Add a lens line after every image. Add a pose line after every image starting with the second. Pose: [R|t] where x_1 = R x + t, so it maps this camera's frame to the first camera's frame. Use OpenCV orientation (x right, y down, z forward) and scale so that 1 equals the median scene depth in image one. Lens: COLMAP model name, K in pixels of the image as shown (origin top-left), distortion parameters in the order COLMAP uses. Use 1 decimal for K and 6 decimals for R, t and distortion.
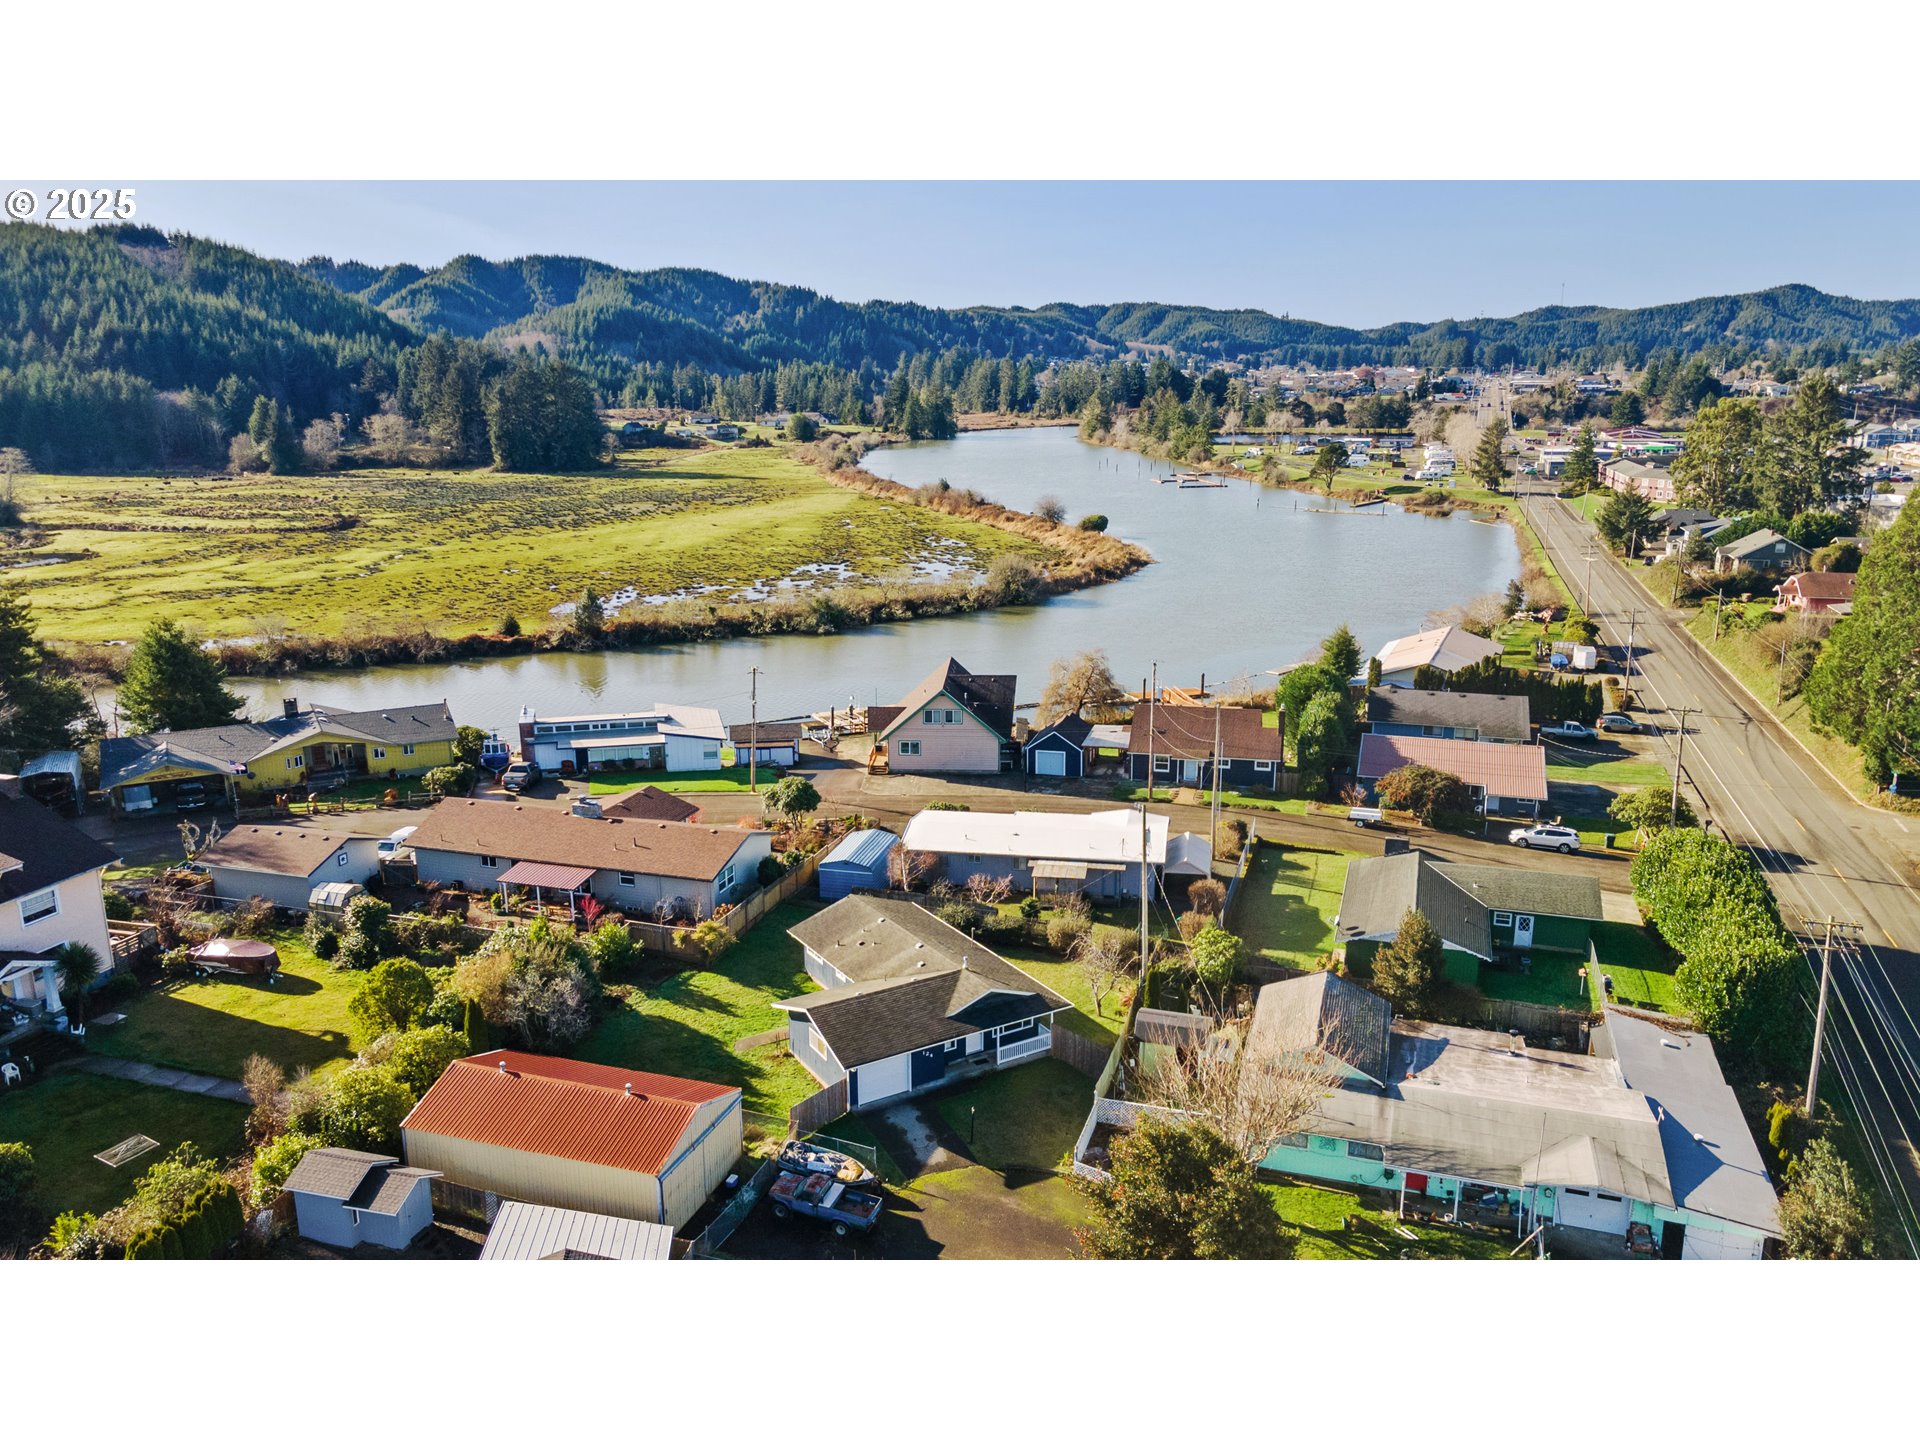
lens RADIAL K [[1411.7, 0, 963.0], [0, 1411.7, 726.3], [0, 0, 1]] dist [0.033807, -0.008584]
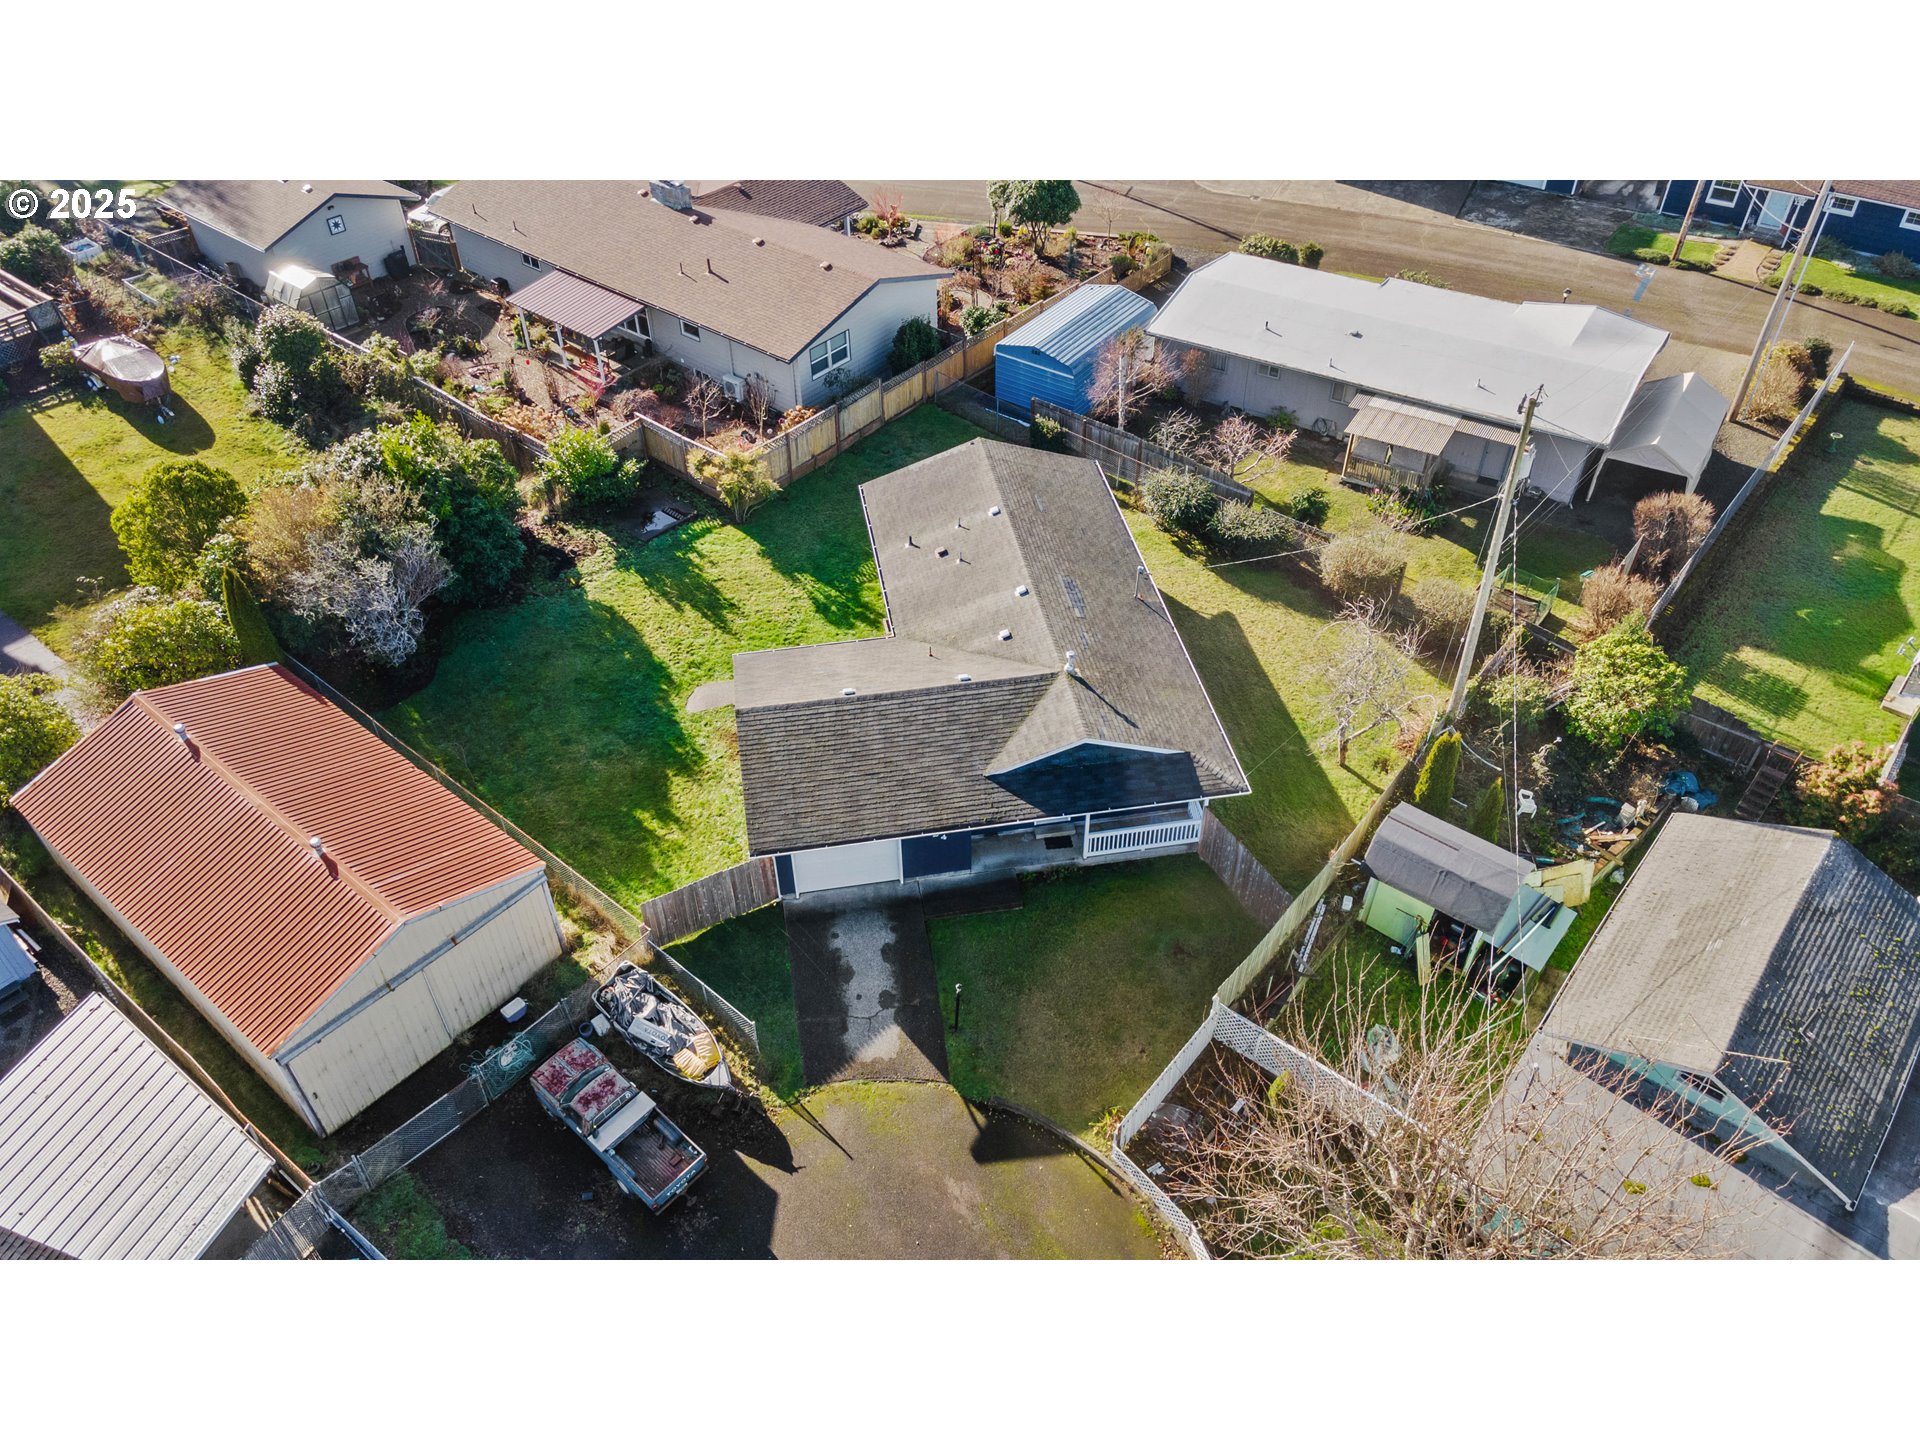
lens RADIAL K [[1411.7, 0, 963.0], [0, 1411.7, 726.3], [0, 0, 1]] dist [0.033807, -0.008584]
pose [[0.928312, 0.242831, -0.281549, 0.102736], [-0.083206, 0.873733, 0.479237, -0.052611], [0.362373, -0.421455, 0.831301, 0.461782]]
